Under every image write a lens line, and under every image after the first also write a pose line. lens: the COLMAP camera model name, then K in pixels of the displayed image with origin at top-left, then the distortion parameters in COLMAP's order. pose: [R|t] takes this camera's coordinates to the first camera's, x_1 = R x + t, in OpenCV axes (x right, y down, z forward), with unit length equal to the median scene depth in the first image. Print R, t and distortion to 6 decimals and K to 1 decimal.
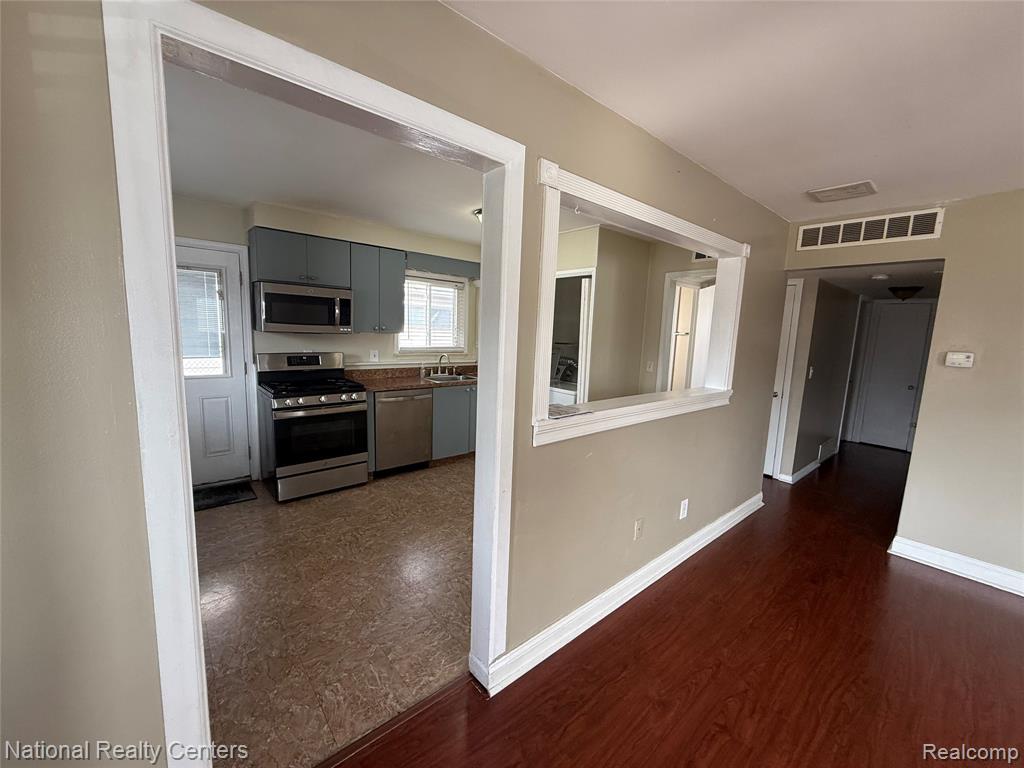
lens RADIAL K [[404.6, 0, 510.8], [0, 404.6, 382.3], [0, 0, 1]] dist [-0.001643, 0.000019]
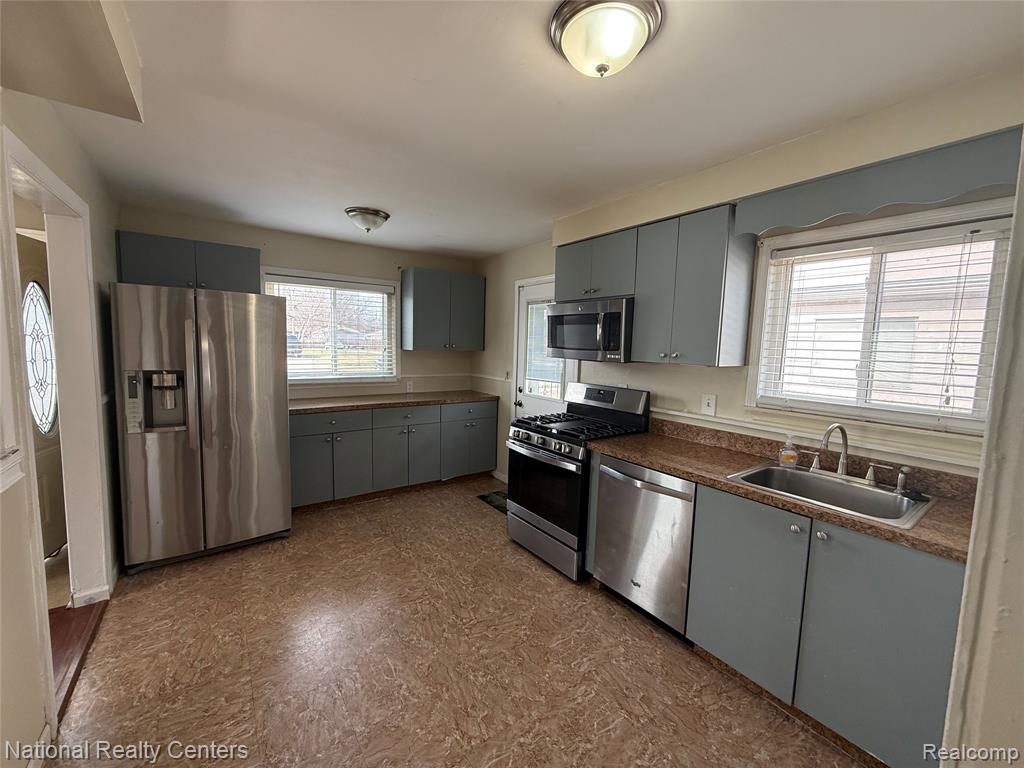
lens RADIAL K [[404.6, 0, 510.8], [0, 404.6, 382.3], [0, 0, 1]] dist [-0.001643, 0.000019]
pose [[-0.079256, 0.055129, -0.995329, 0.301578], [-0.161600, 0.984552, 0.067400, -0.105389], [0.983669, 0.166187, -0.069123, 0.891130]]
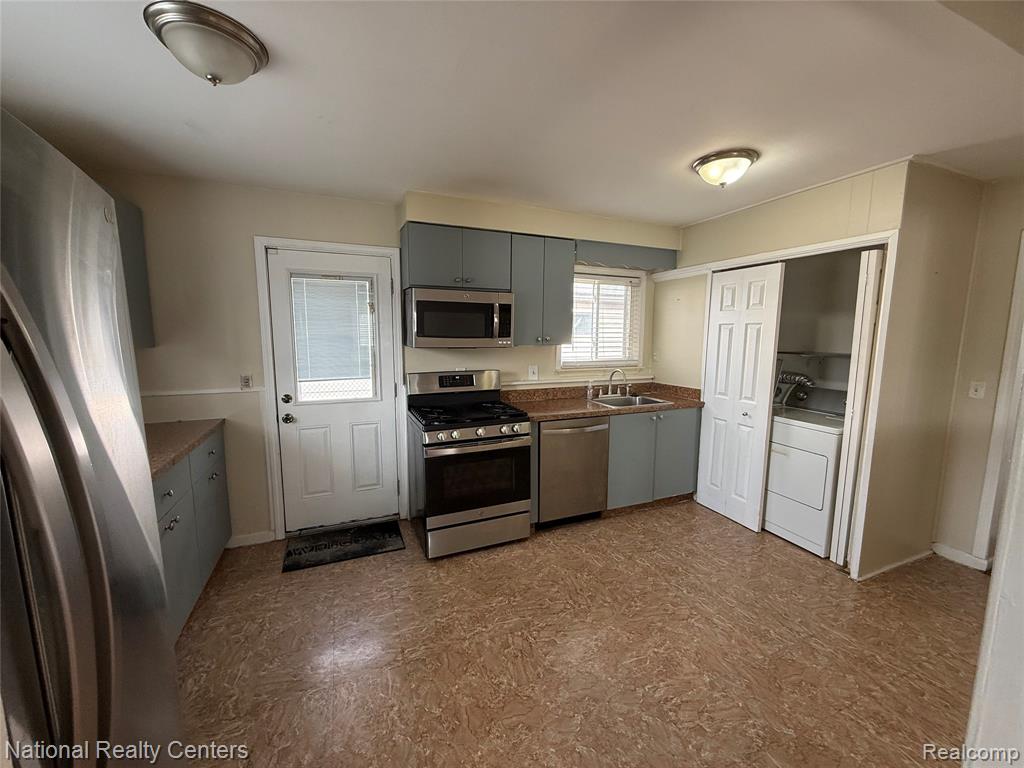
lens RADIAL K [[404.6, 0, 510.8], [0, 404.6, 382.3], [0, 0, 1]] dist [-0.001643, 0.000019]
pose [[0.952681, 0.005346, -0.303925, -0.154378], [-0.009804, 0.999866, -0.013143, -0.041035], [0.303814, 0.015501, 0.952605, 0.244224]]
